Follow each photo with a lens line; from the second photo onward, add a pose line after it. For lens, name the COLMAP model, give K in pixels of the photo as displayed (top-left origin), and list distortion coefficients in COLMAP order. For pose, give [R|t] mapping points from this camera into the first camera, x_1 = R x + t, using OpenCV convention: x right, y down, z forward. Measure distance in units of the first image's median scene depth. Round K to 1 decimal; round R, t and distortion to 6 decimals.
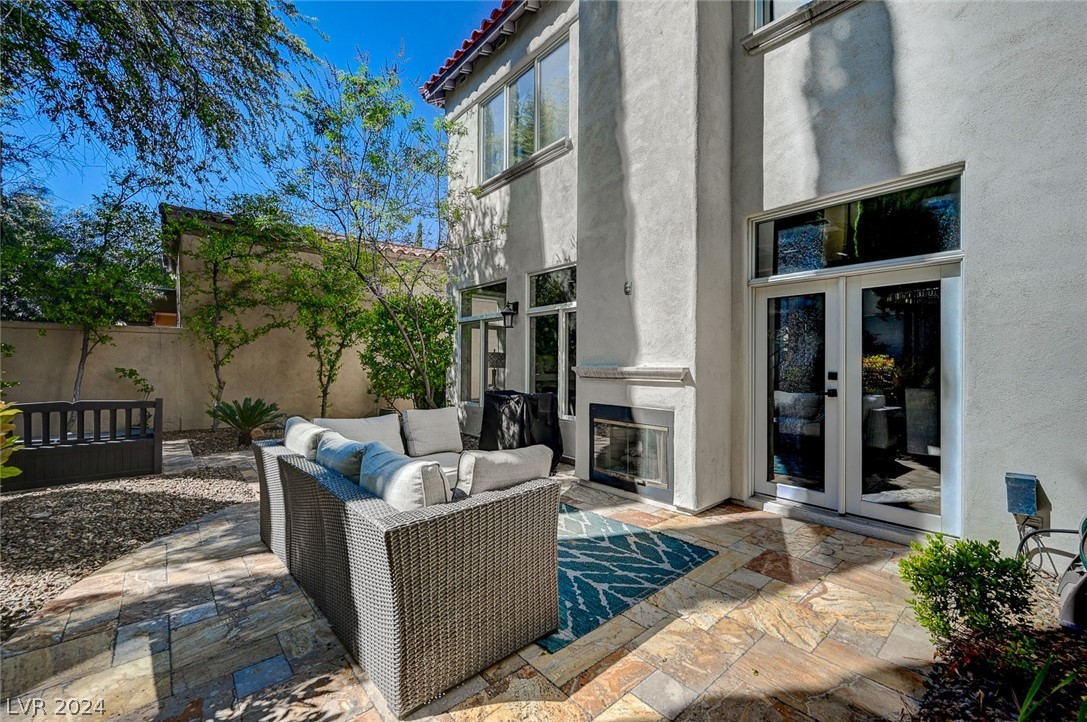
lens RADIAL K [[445.3, 0, 545.7], [0, 445.3, 361.4], [0, 0, 1]] dist [0.000279, 0.000395]
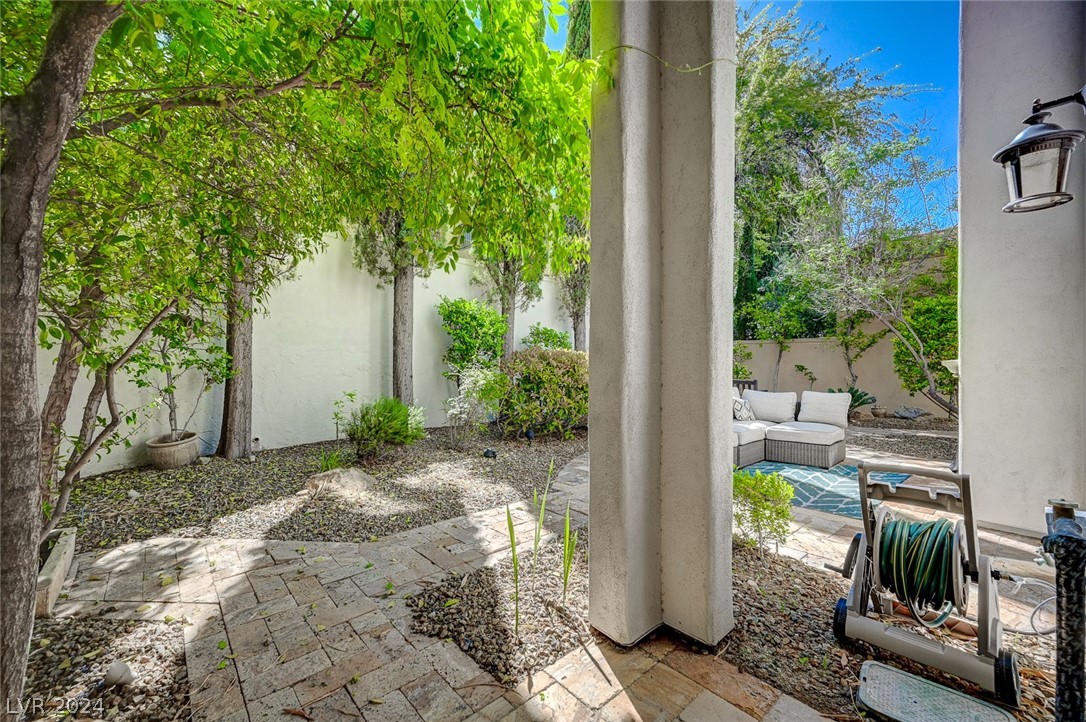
lens RADIAL K [[444.9, 0, 542.0], [0, 444.9, 361.6], [0, 0, 1]] dist [0.000279, 0.000395]
pose [[-0.000904, -0.005045, -0.999987, 1.665922], [0.000391, 0.999987, -0.005045, 0.027570], [1.000000, -0.000395, -0.000902, 0.204509]]
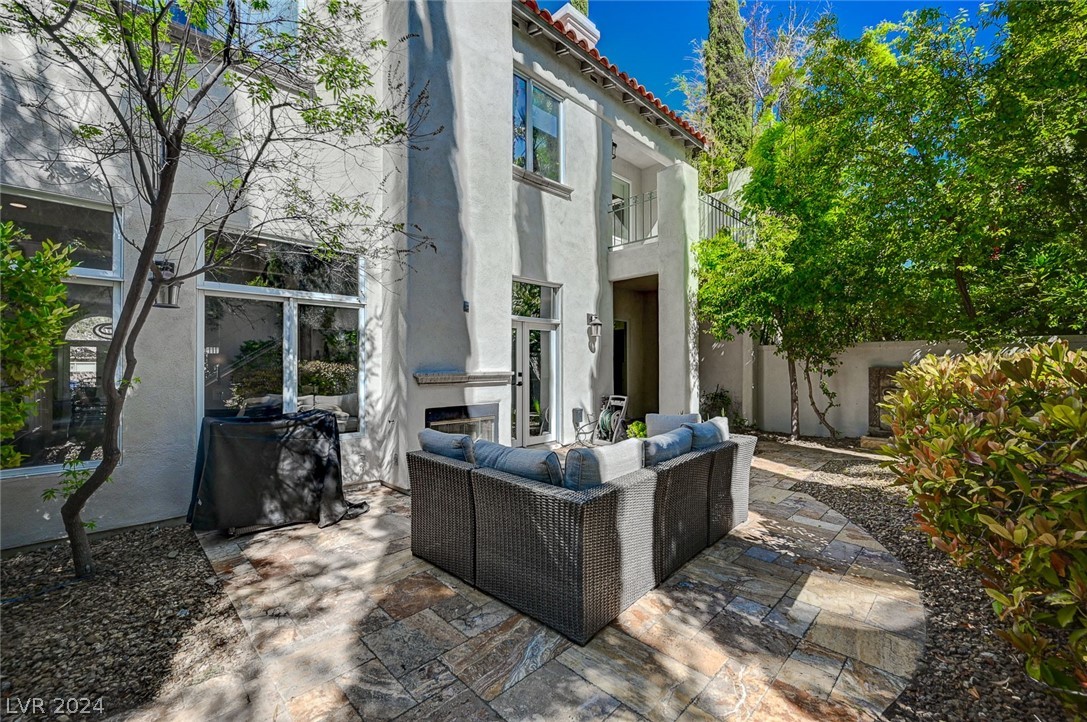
lens RADIAL K [[445.3, 0, 547.2], [0, 445.3, 362.9], [0, 0, 1]] dist [0.000279, 0.000395]
pose [[-0.076948, 0.003895, 0.997027, -1.546093], [0.001725, 0.999991, -0.003773, -0.011003], [-0.997034, 0.001429, -0.076954, 1.328270]]
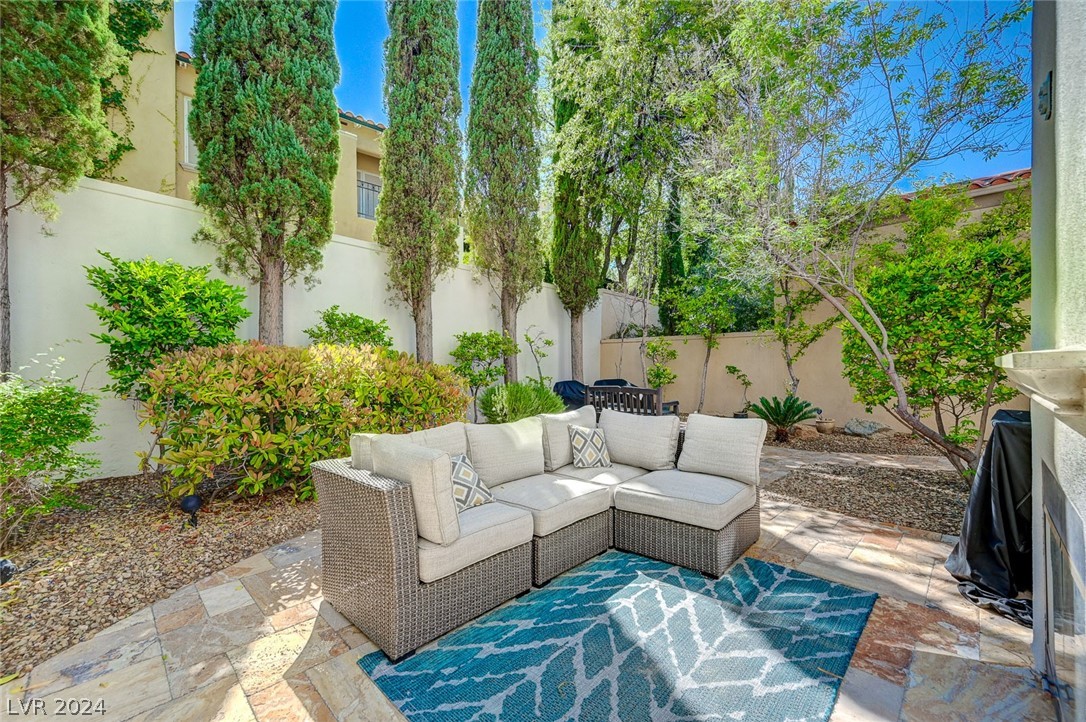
lens RADIAL K [[444.9, 0, 543.1], [0, 444.9, 364.6], [0, 0, 1]] dist [0.000279, 0.000395]
pose [[0.073119, -0.003272, -0.997318, 0.710091], [0.009348, 0.999953, -0.002595, 0.026172], [0.997279, -0.009133, 0.073146, 0.964583]]
